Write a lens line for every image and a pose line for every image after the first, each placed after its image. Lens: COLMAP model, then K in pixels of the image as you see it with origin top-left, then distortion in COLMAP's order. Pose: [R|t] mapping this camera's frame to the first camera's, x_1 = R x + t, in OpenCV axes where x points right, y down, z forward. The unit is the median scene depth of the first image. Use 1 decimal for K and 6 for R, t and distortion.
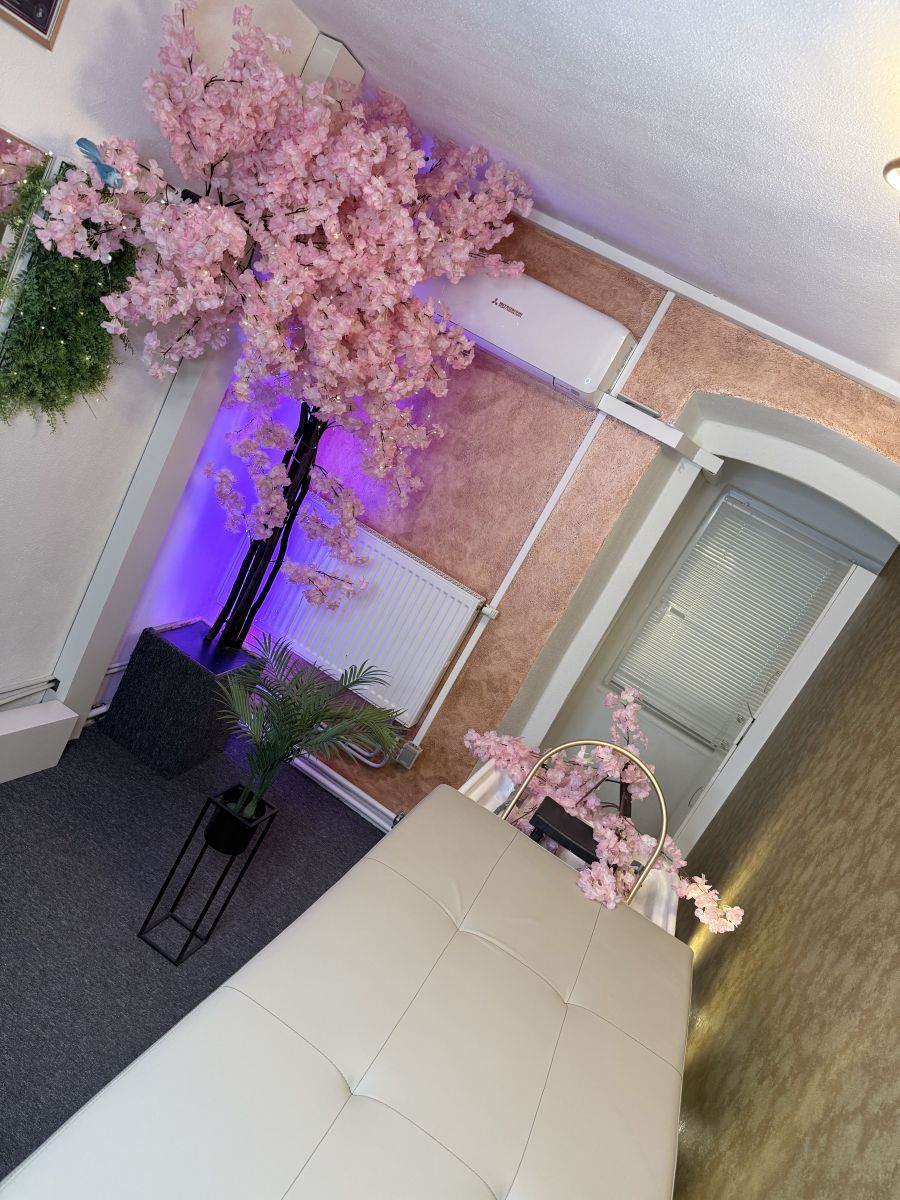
lens RADIAL K [[855.6, 0, 457.8], [0, 855.6, 602.5], [0, 0, 1]] dist [0.048786, -0.062746]
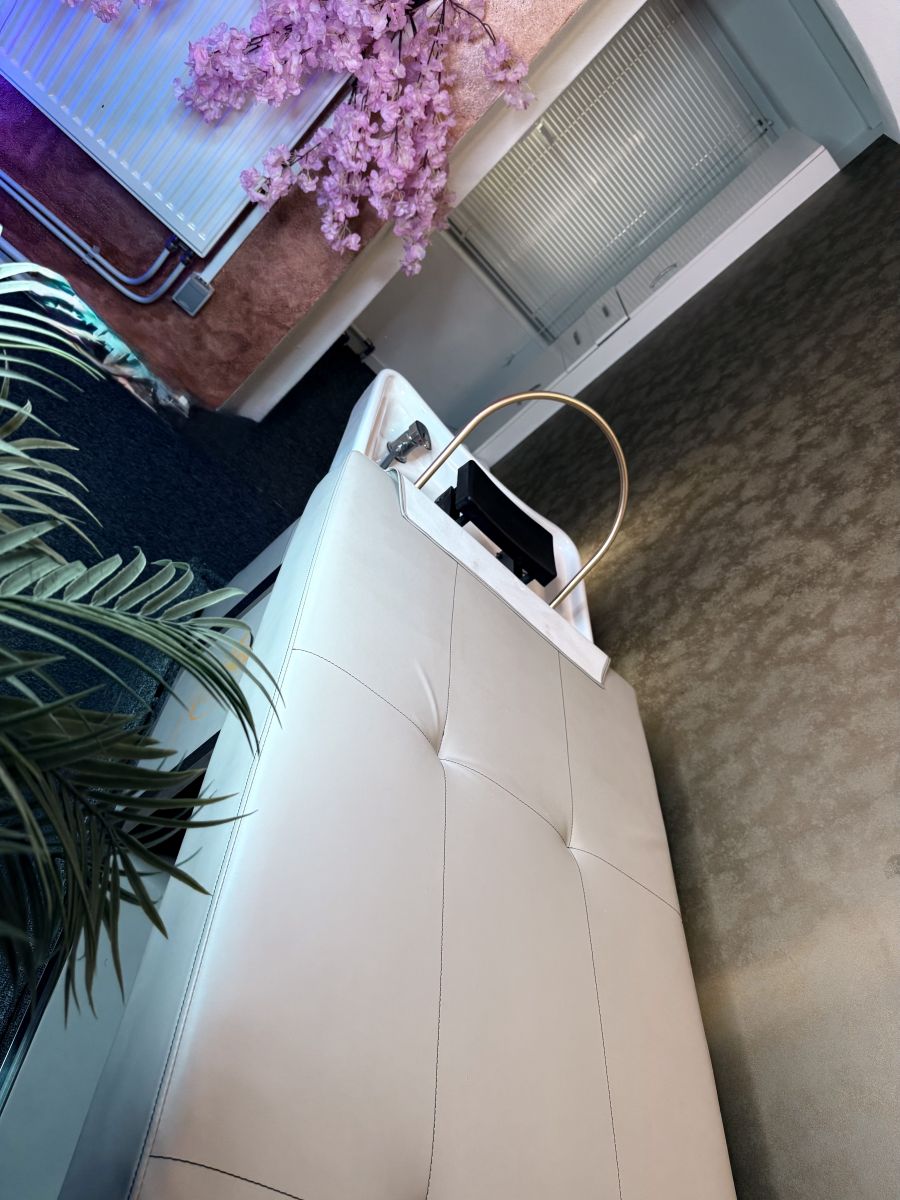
lens RADIAL K [[849.6, 0, 443.1], [0, 849.6, 601.0], [0, 0, 1]] dist [0.064677, -0.087509]
pose [[0.924476, 0.051367, 0.377764, -0.153258], [-0.252240, 0.825407, 0.505053, -0.015393], [-0.285866, -0.562197, 0.776026, 0.374066]]
